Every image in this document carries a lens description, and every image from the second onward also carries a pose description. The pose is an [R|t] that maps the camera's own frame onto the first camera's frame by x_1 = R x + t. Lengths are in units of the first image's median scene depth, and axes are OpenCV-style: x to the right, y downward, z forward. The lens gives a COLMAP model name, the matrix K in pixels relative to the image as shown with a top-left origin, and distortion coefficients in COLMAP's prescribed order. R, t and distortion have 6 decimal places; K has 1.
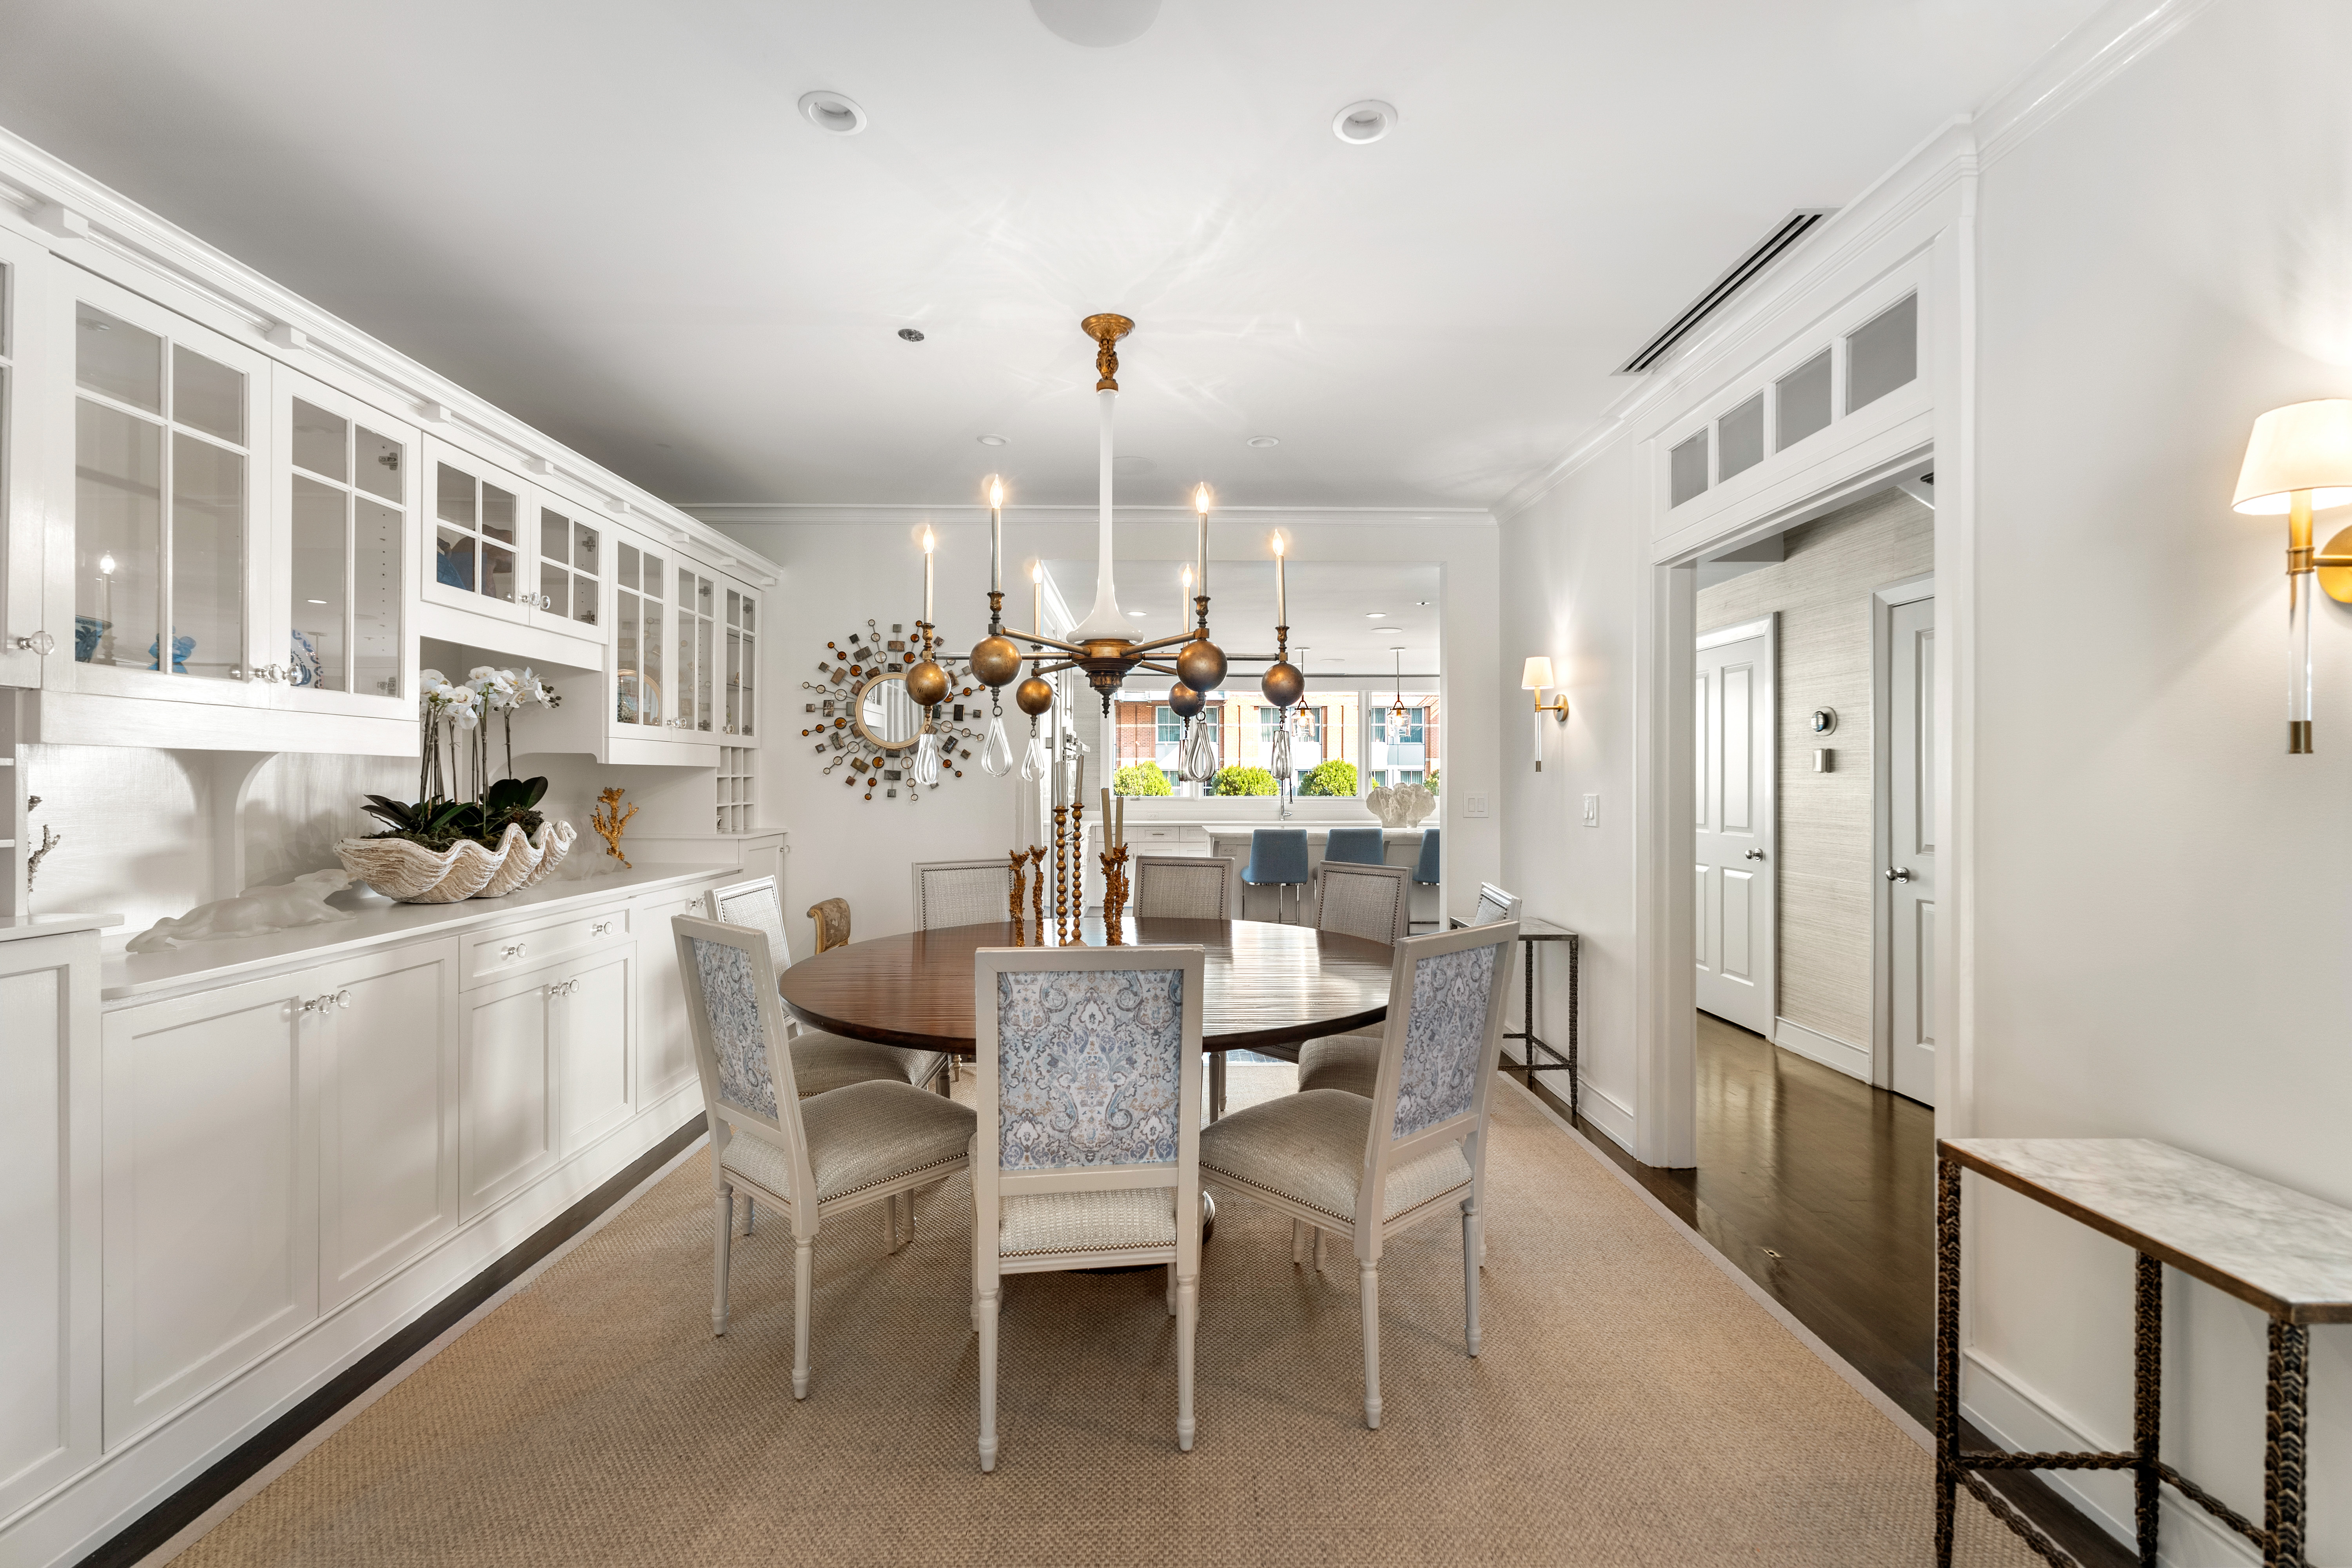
lens RADIAL K [[983.6, 0, 1176.9], [0, 983.6, 822.9], [0, 0, 1]] dist [0.001291, 0.000087]
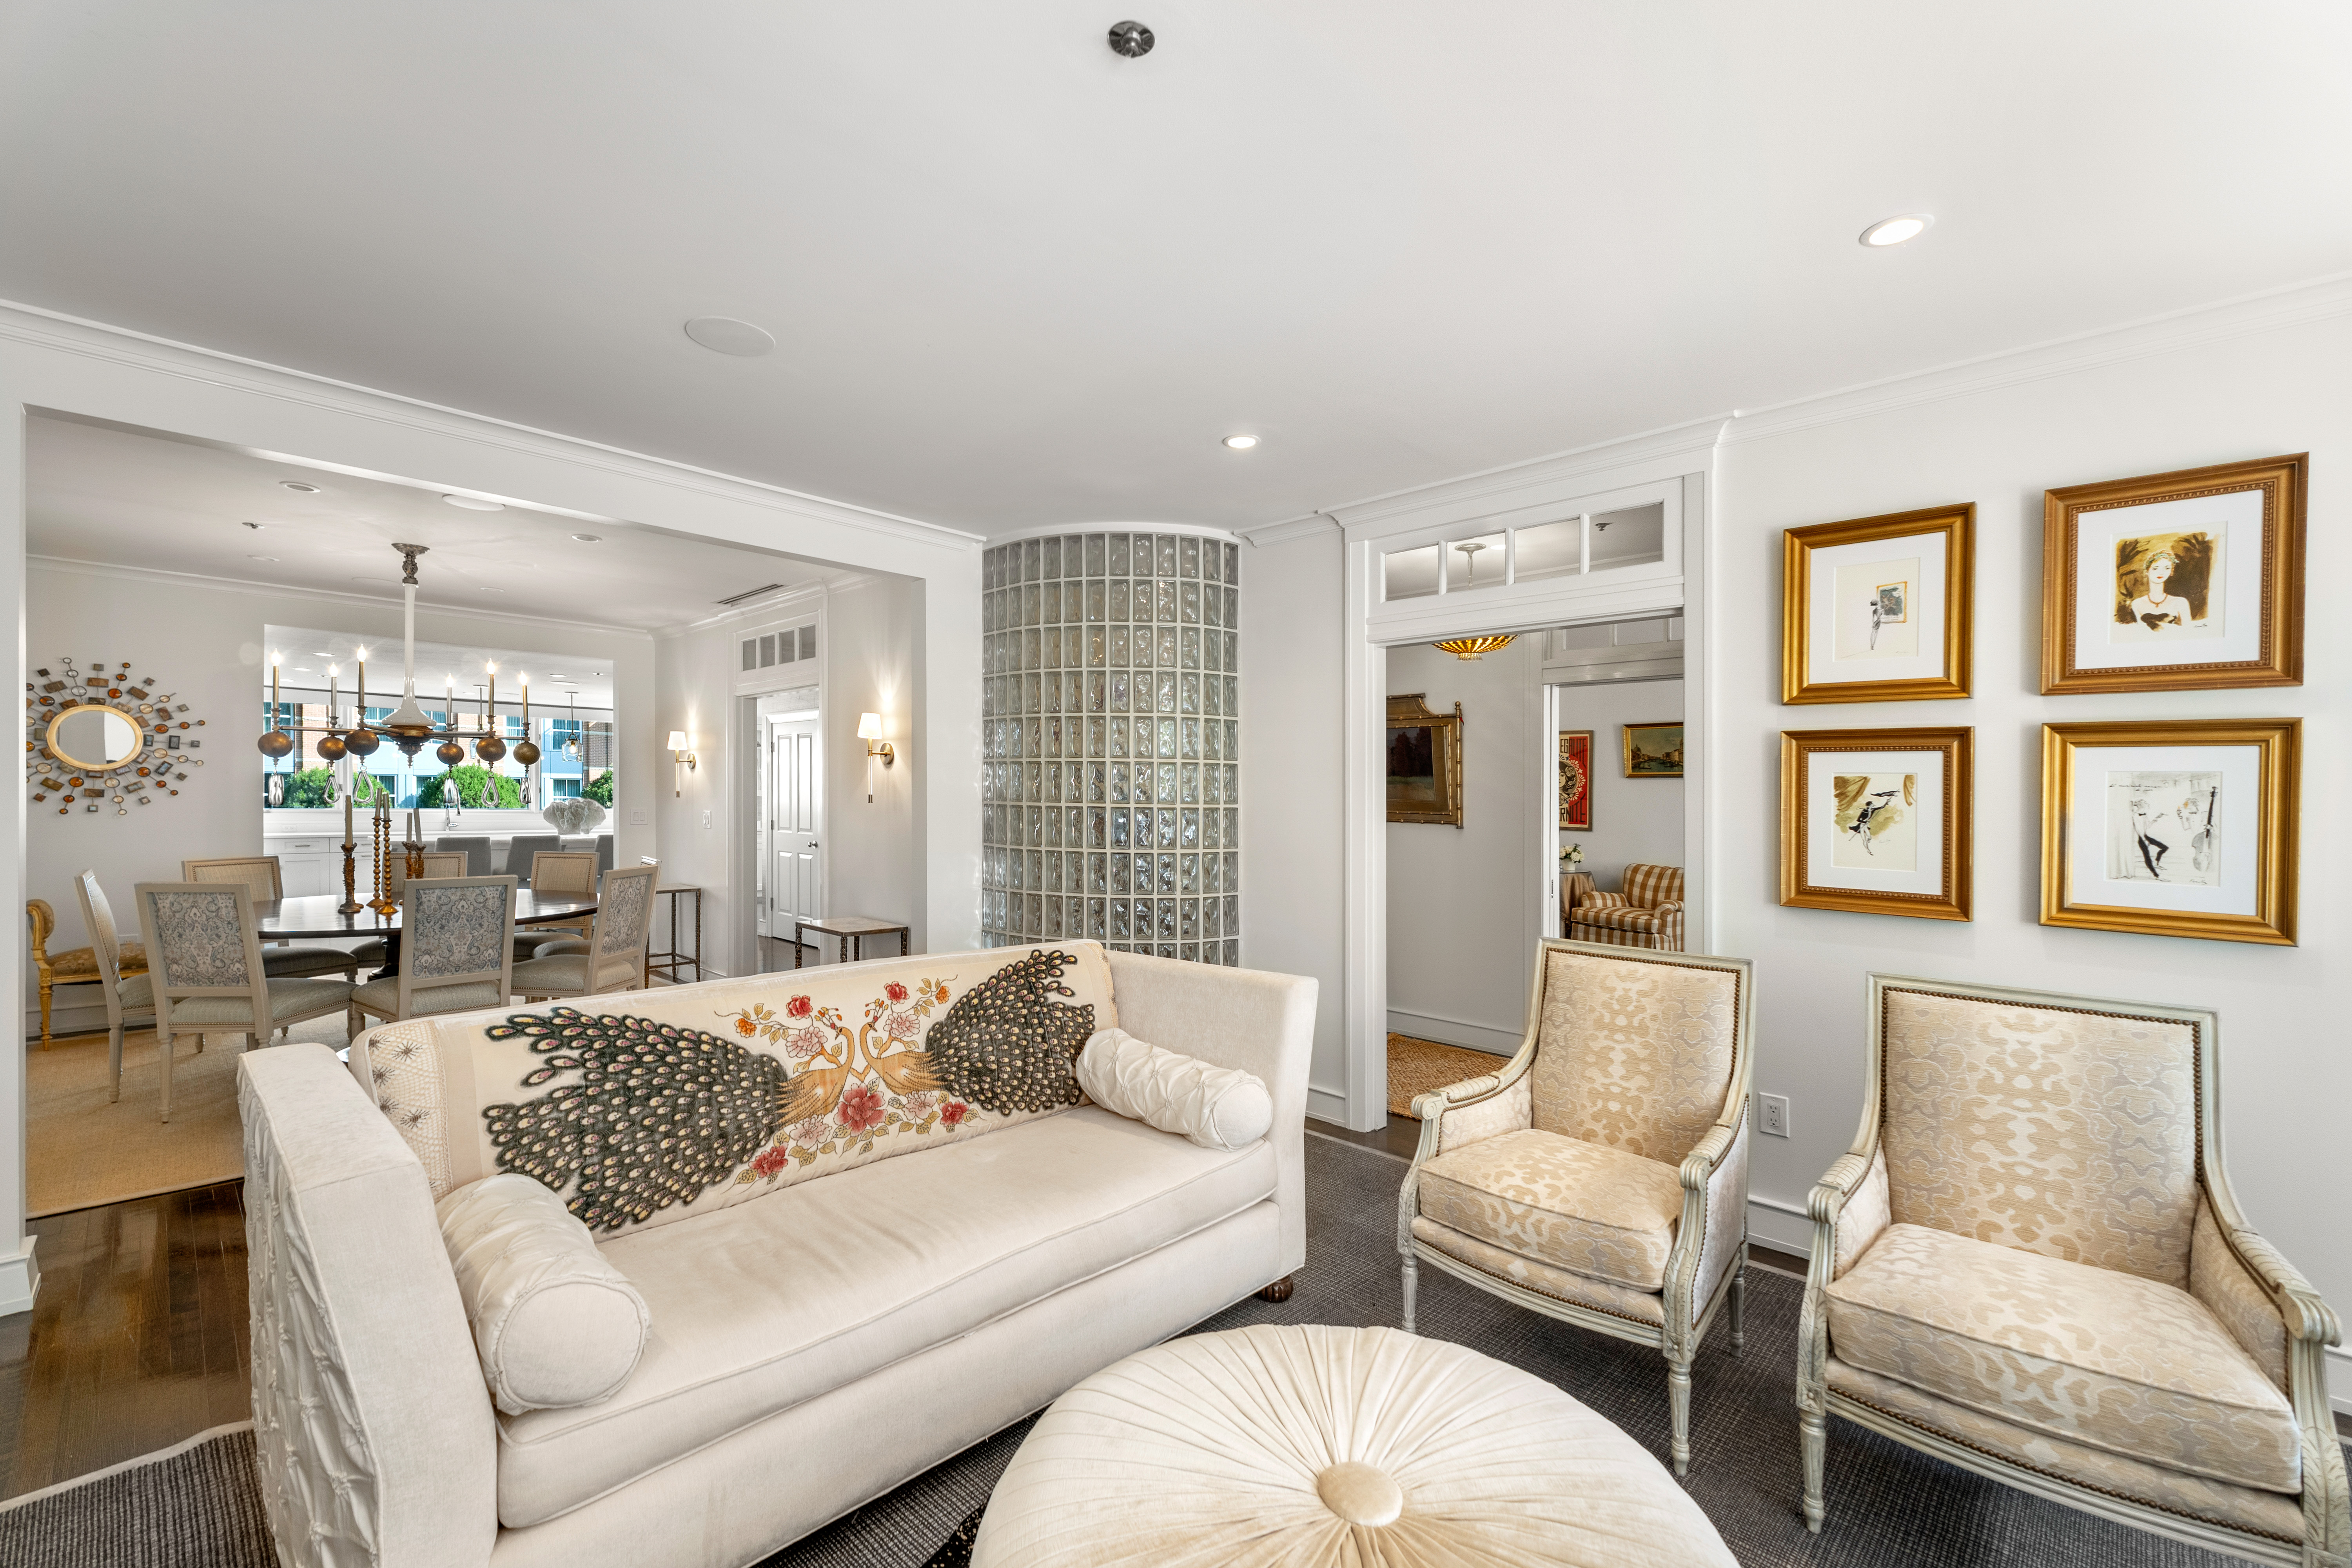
lens RADIAL K [[990.9, 0, 1181.2], [0, 990.9, 803.6], [0, 0, 1]] dist [-0.000226, -0.000472]
pose [[0.701369, 0.005234, 0.712779, -0.221262], [0.015847, 0.999611, -0.022934, 0.011501], [-0.712622, 0.027380, 0.701014, -0.741037]]
